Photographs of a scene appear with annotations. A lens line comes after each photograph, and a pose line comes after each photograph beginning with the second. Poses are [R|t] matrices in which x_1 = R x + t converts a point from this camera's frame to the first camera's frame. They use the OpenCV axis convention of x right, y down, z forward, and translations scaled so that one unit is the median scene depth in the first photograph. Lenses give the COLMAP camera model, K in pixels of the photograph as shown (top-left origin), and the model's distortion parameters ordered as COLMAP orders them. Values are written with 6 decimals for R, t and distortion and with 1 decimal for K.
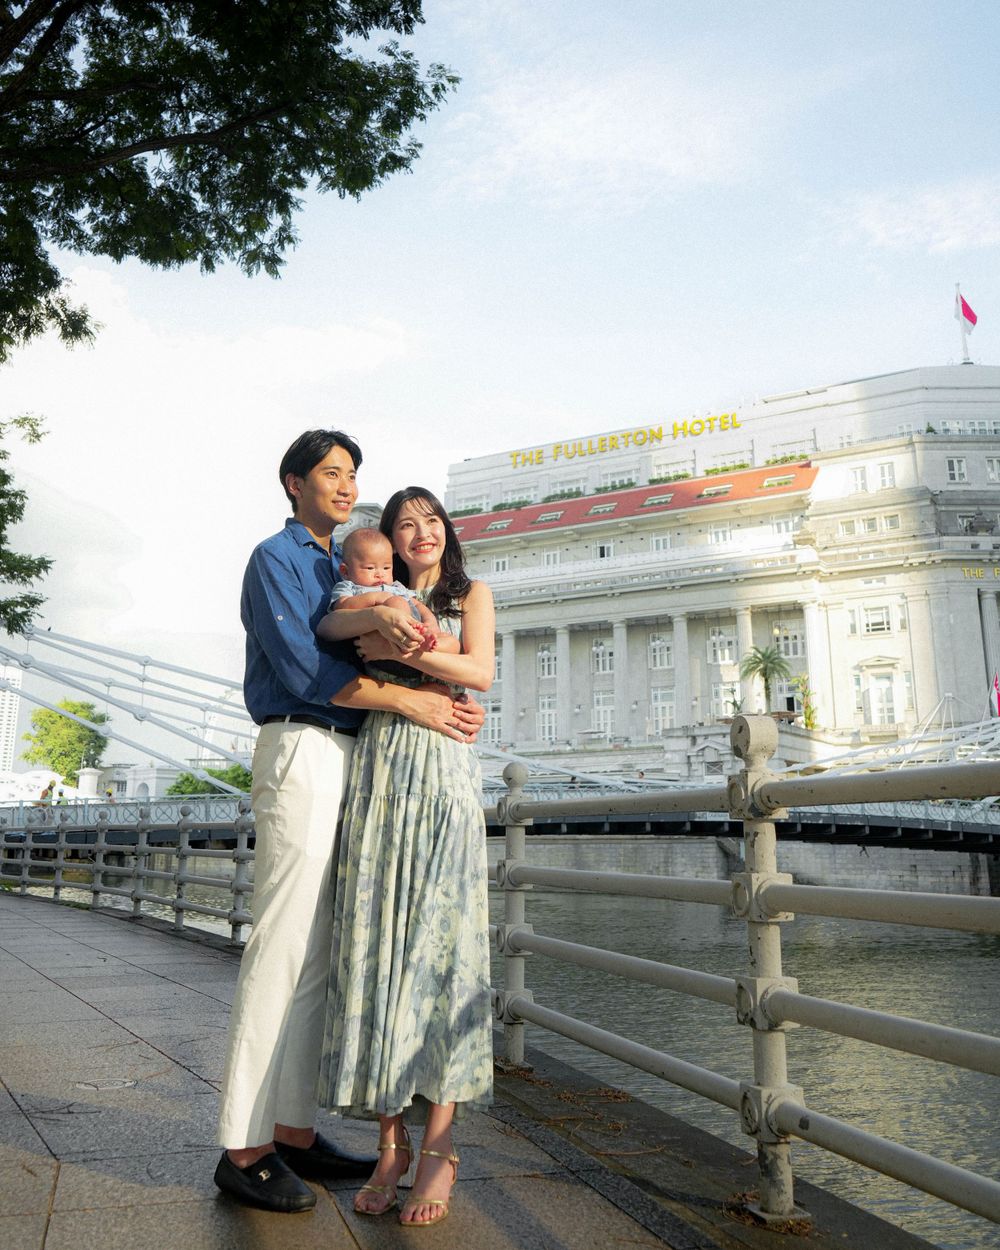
lens RADIAL K [[1202.5, 0, 500.9], [0, 1202.5, 489.8], [0, 0, 1]] dist [-0.023488, 0.036101]
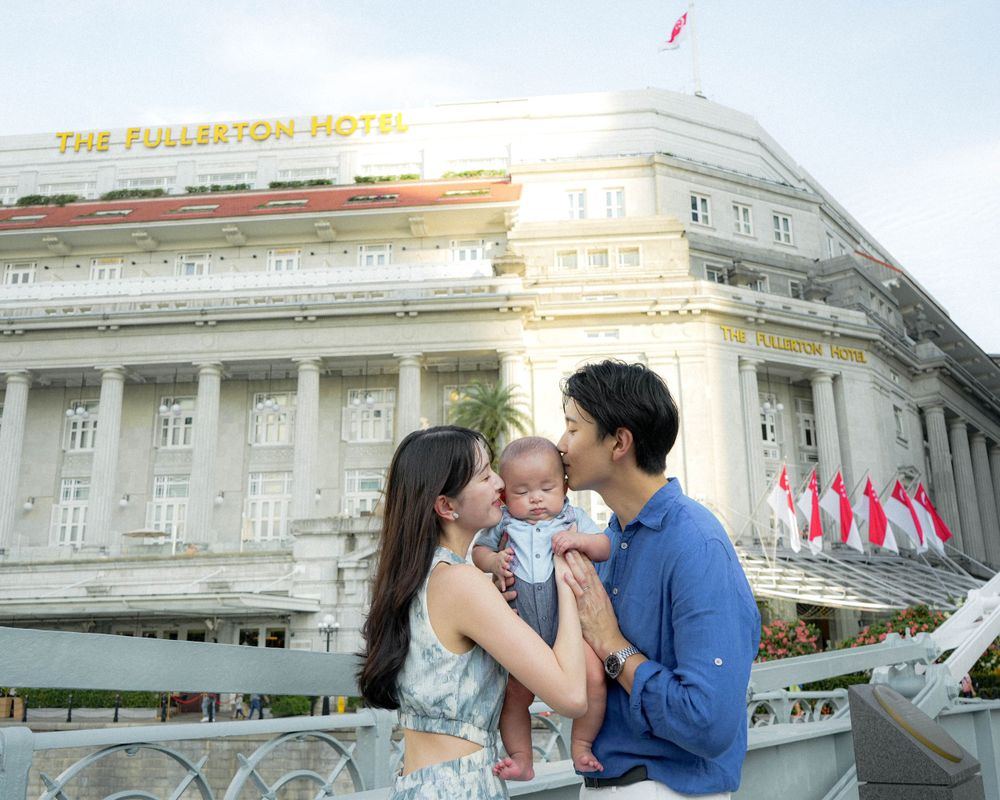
lens RADIAL K [[962.0, 0, 509.8], [0, 962.0, 405.9], [0, 0, 1]] dist [-0.023488, 0.036101]
pose [[0.895948, 0.105001, 0.431568, 0.024156], [-0.113649, 0.993504, -0.005781, 0.122903], [-0.429372, -0.043868, 0.902062, 0.498139]]
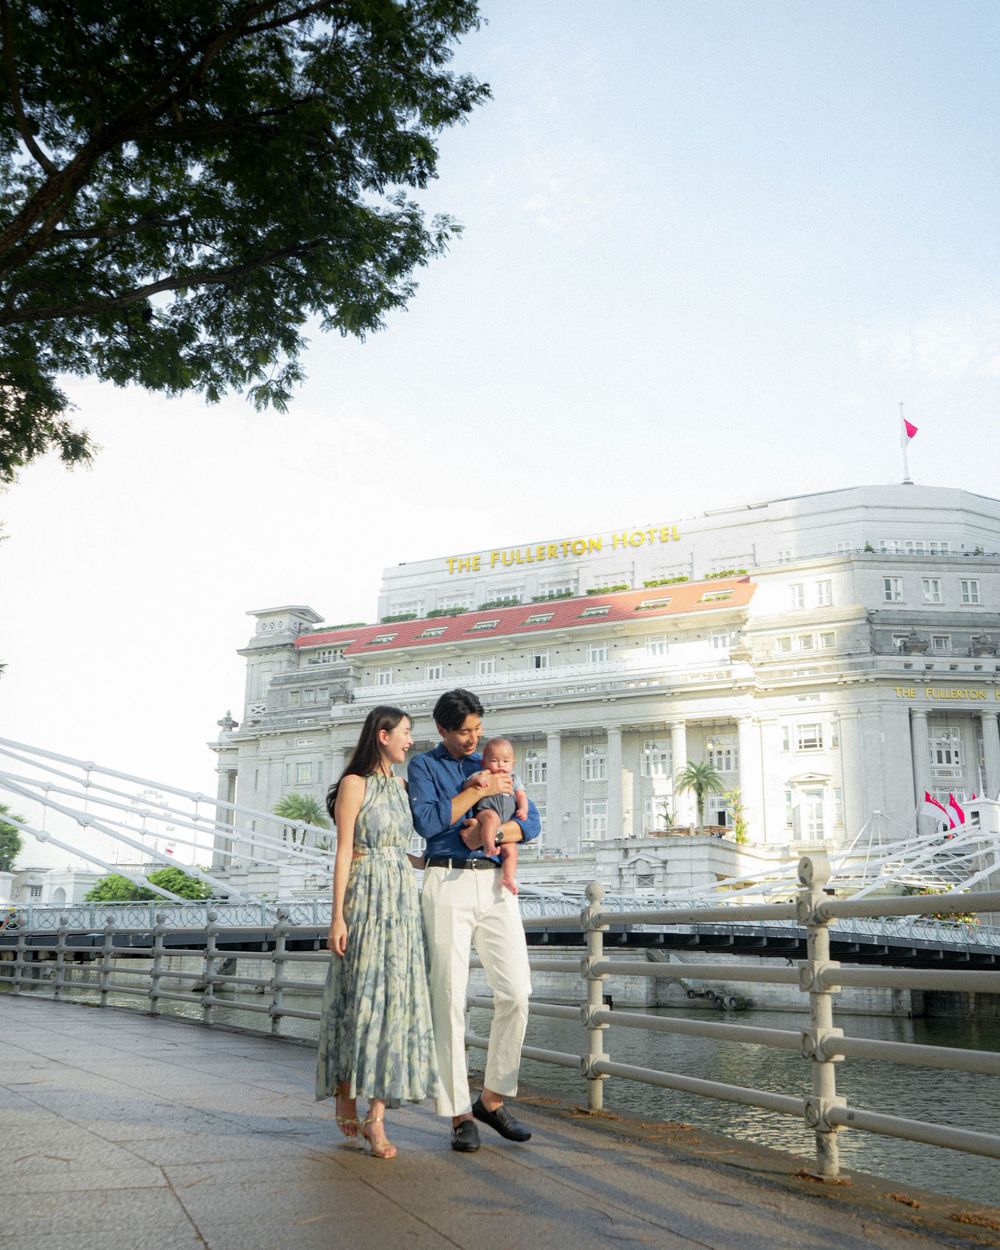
lens RADIAL K [[1236.5, 0, 504.0], [0, 1236.5, 639.2], [0, 0, 1]] dist [-0.011198, -0.004327]
pose [[0.997757, 0.025330, 0.061966, -0.008044], [-0.027605, 0.998965, 0.036138, -0.003378], [-0.060986, -0.037767, 0.997424, -0.013491]]
